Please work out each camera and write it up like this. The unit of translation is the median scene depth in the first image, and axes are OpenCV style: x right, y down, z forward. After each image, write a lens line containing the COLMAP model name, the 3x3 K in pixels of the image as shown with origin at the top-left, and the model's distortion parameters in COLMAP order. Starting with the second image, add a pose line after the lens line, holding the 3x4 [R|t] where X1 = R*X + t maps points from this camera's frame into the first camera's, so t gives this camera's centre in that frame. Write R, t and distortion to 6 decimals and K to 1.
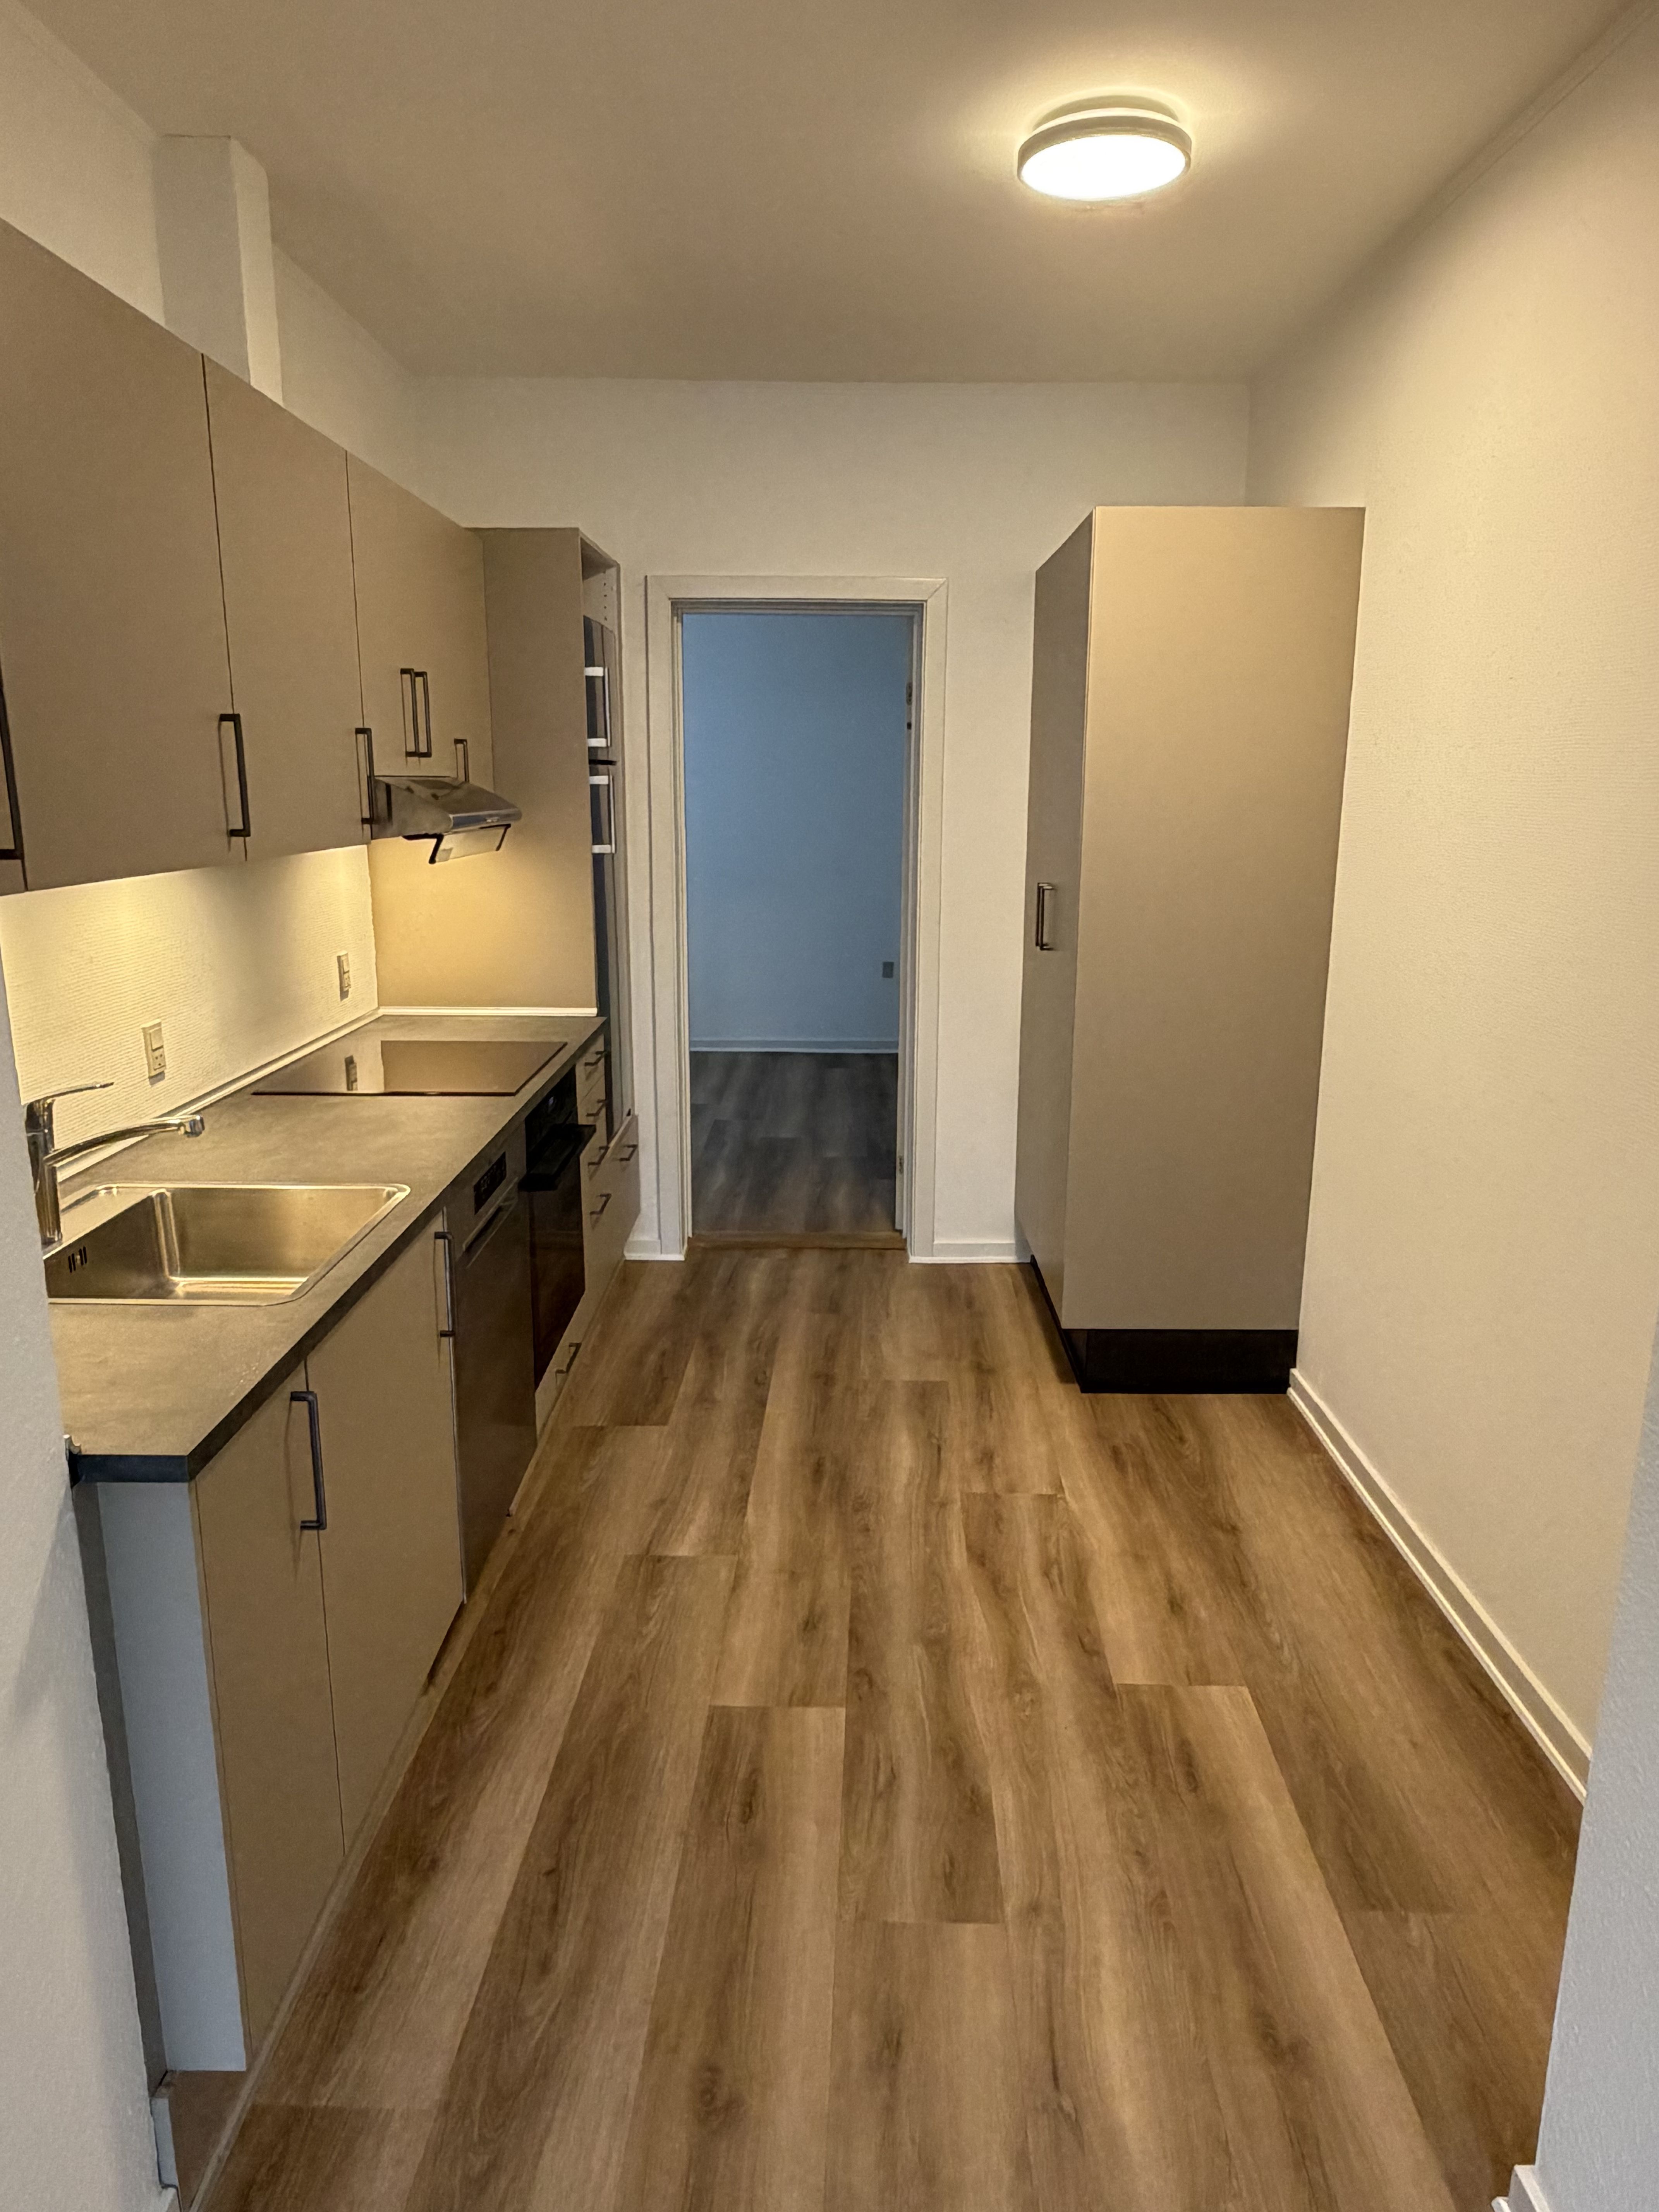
lens RADIAL K [[1412.2, 0, 829.5], [0, 1412.2, 1106.0], [0, 0, 1]] dist [0.009733, -0.000345]
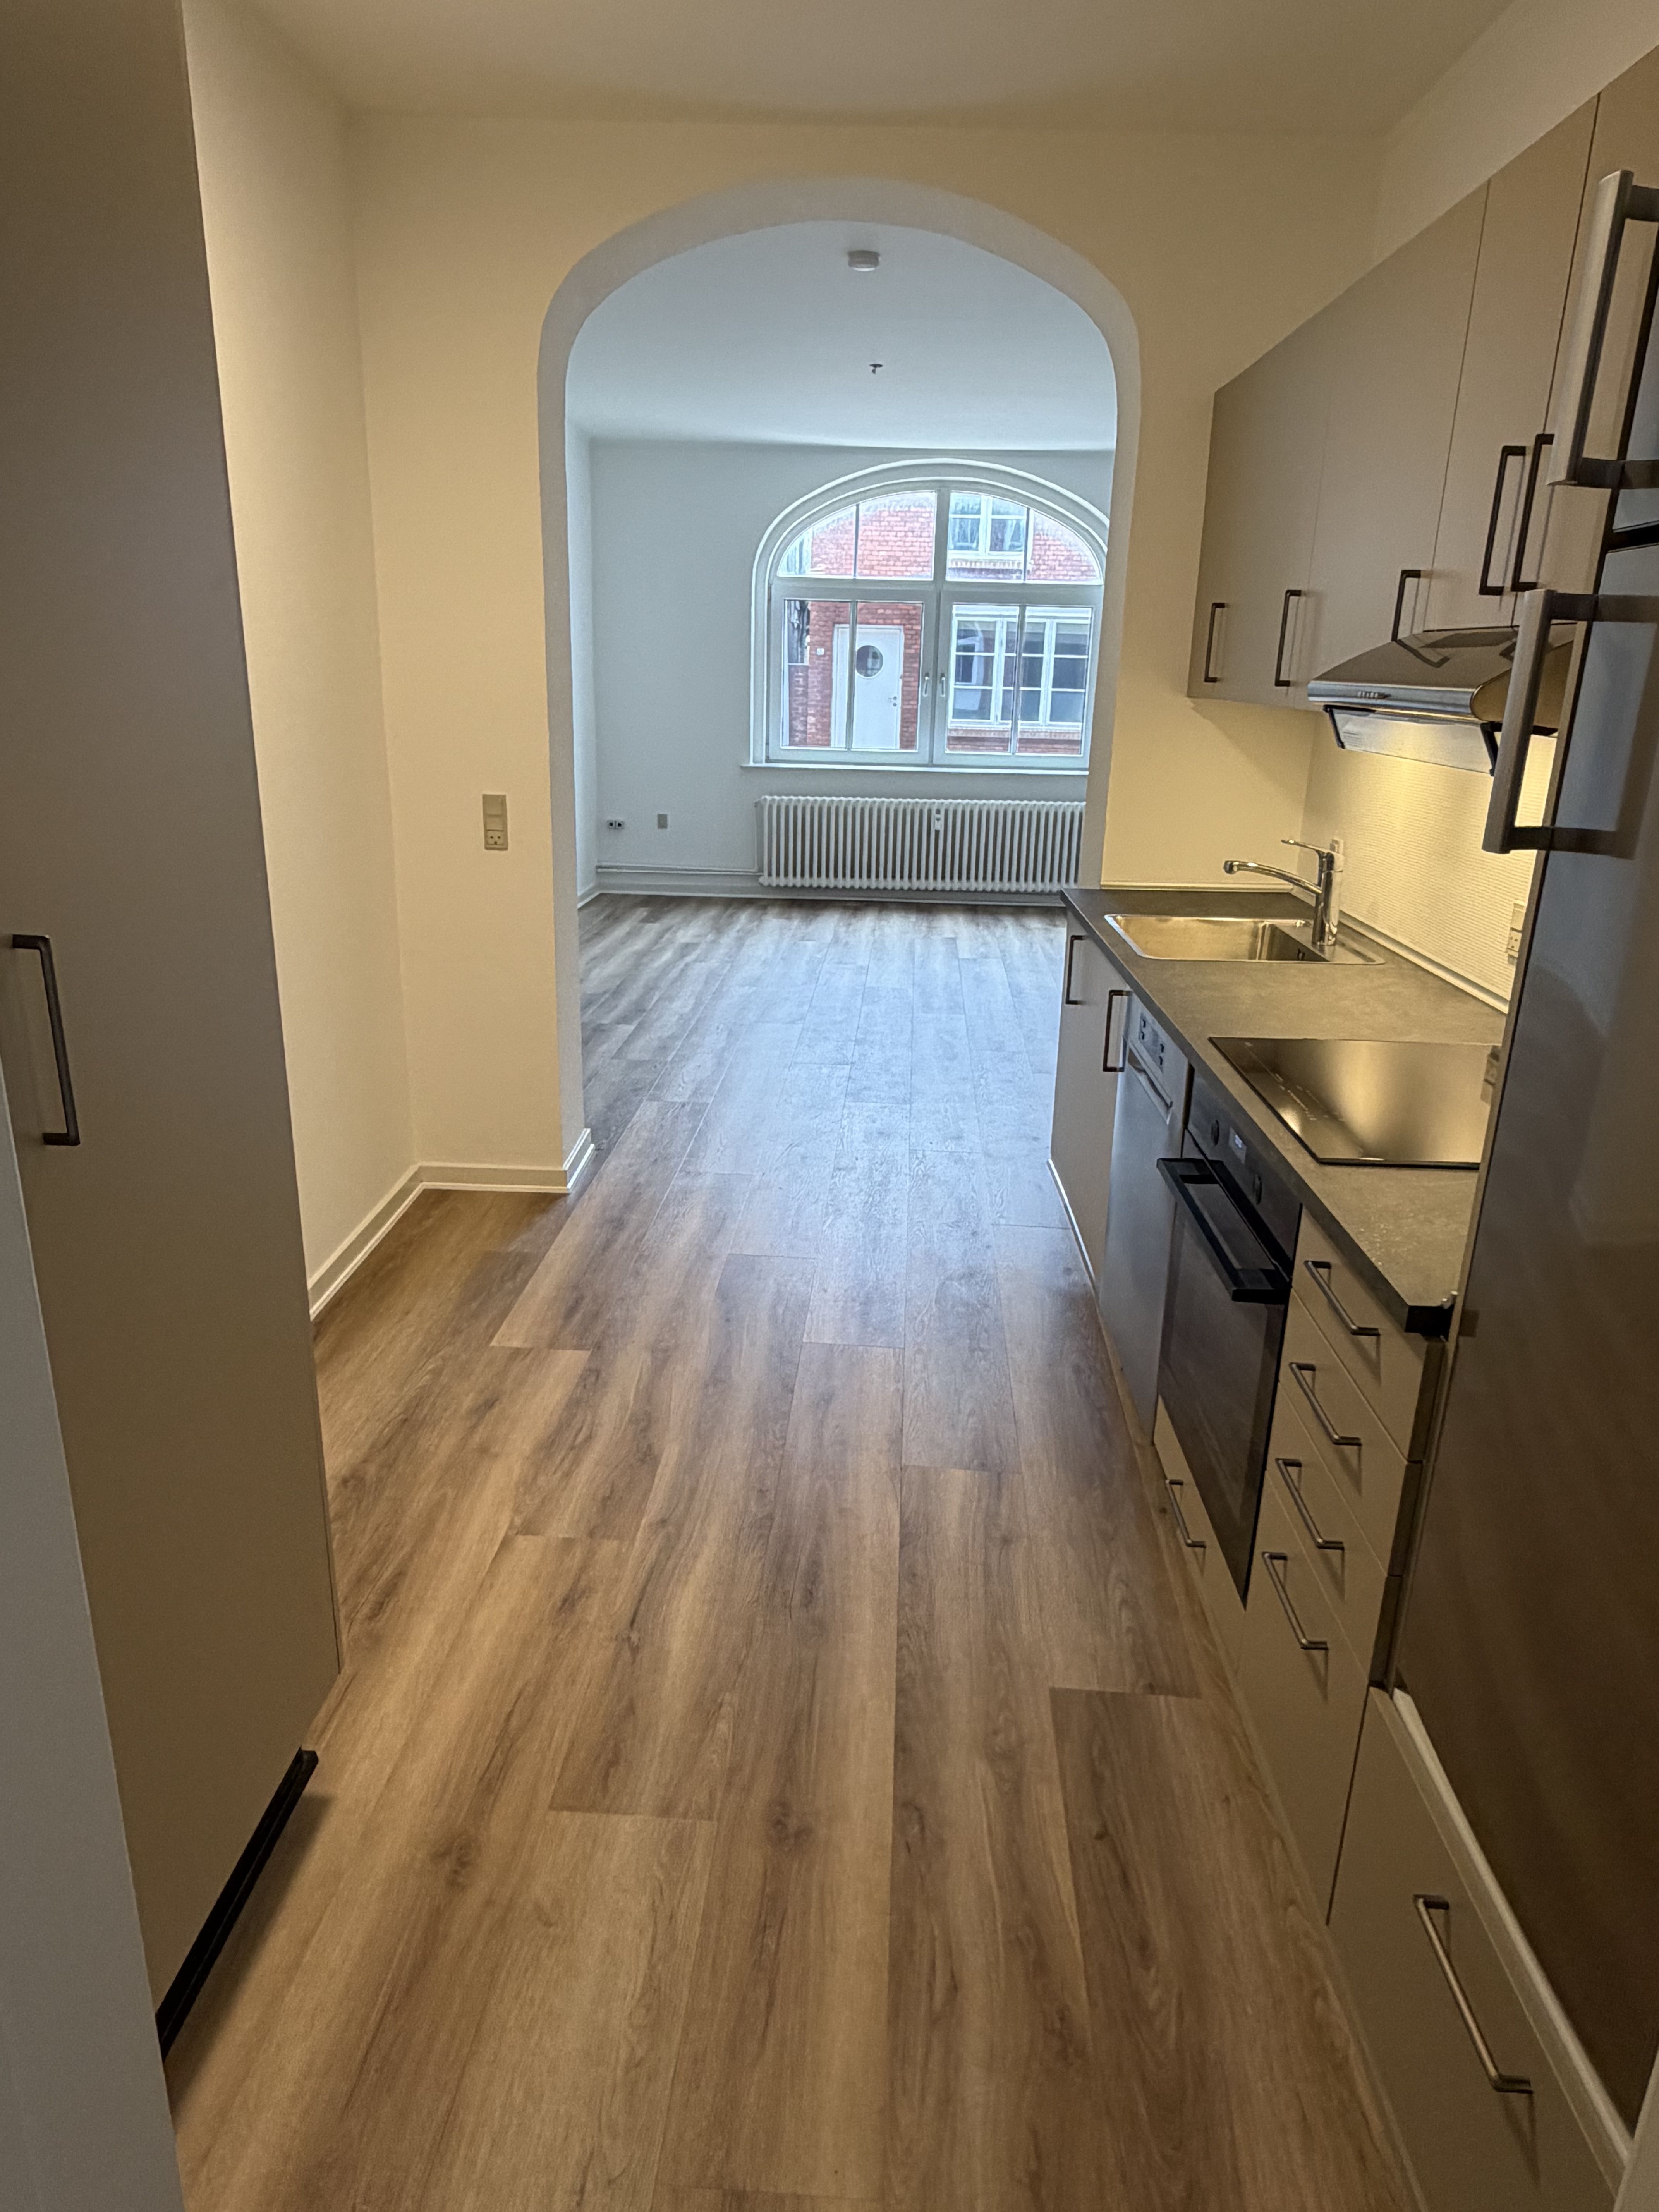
lens RADIAL K [[1412.2, 0, 829.5], [0, 1412.2, 1106.0], [0, 0, 1]] dist [0.009733, -0.000345]
pose [[-0.999253, -0.035425, 0.015453, -0.020070], [-0.022585, 0.859692, 0.510314, -0.330318], [-0.031363, 0.509583, -0.859850, 1.491510]]
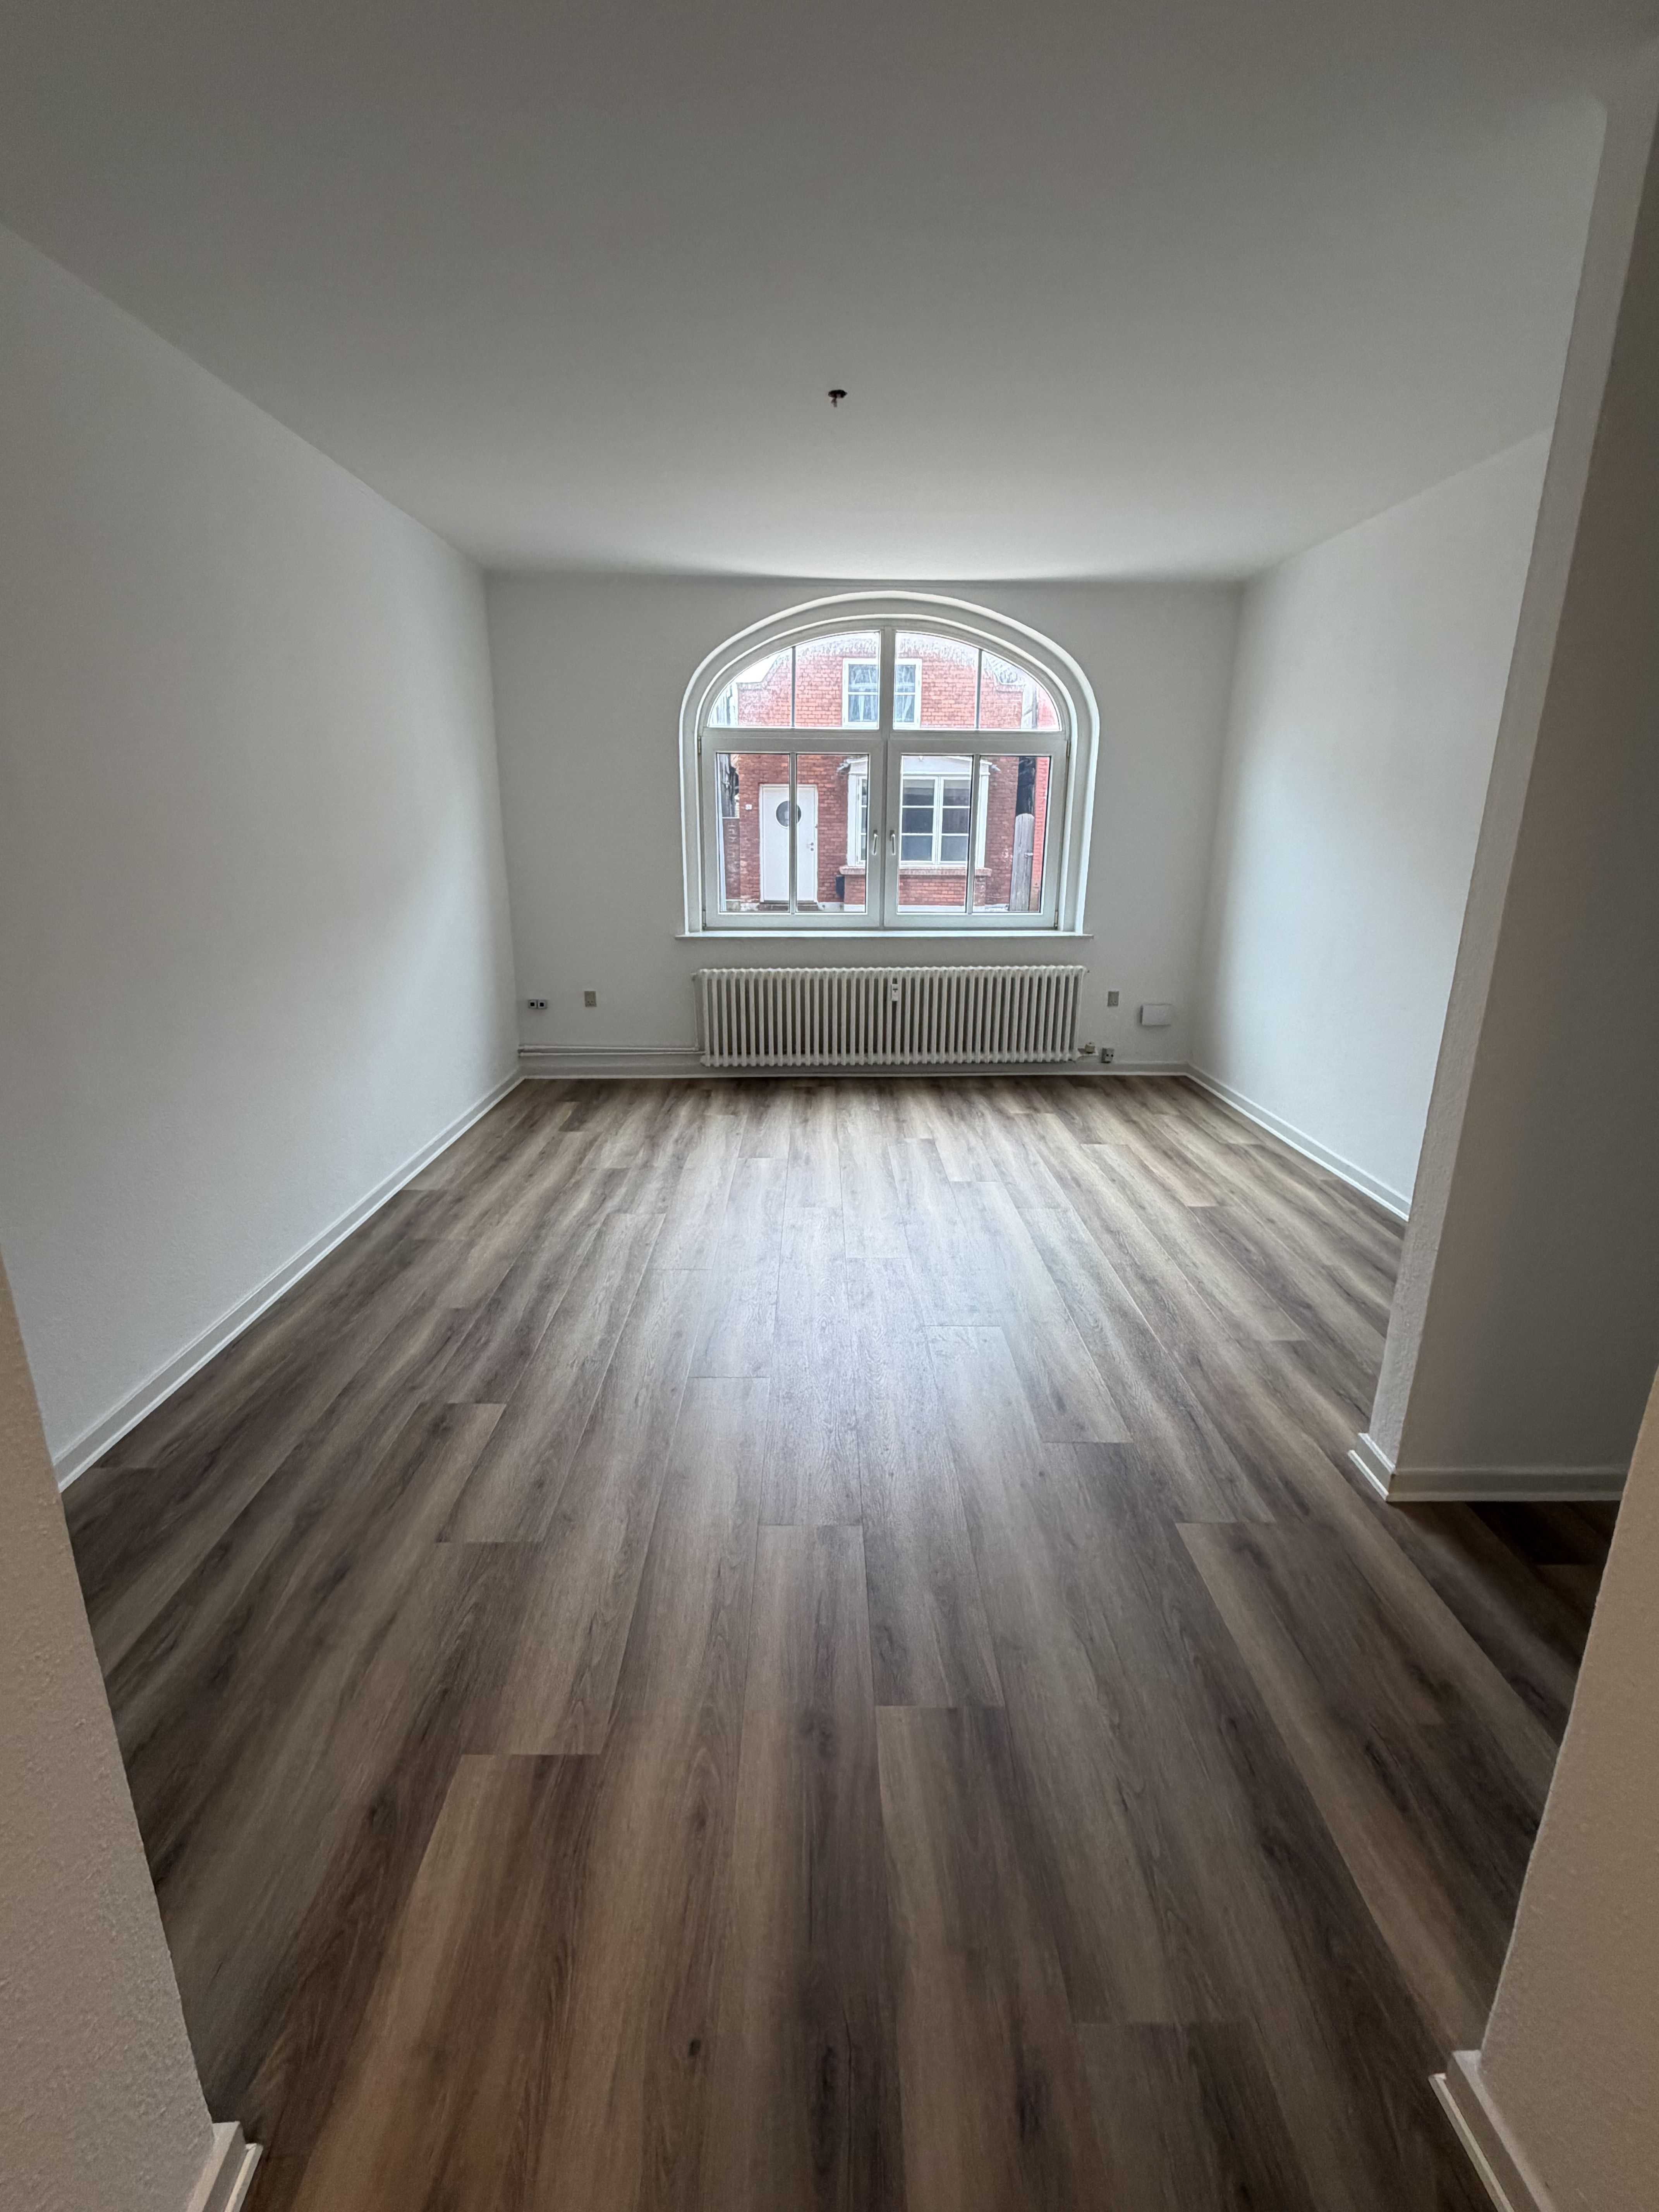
lens RADIAL K [[1007.6, 0, 829.5], [0, 1007.6, 1106.0], [0, 0, 1]] dist [-0.000850, 0.000033]
pose [[-0.998727, 0.003992, -0.050284, 0.037107], [-0.021223, 0.871075, 0.490692, -0.108829], [0.045760, 0.491134, -0.869881, 0.502360]]
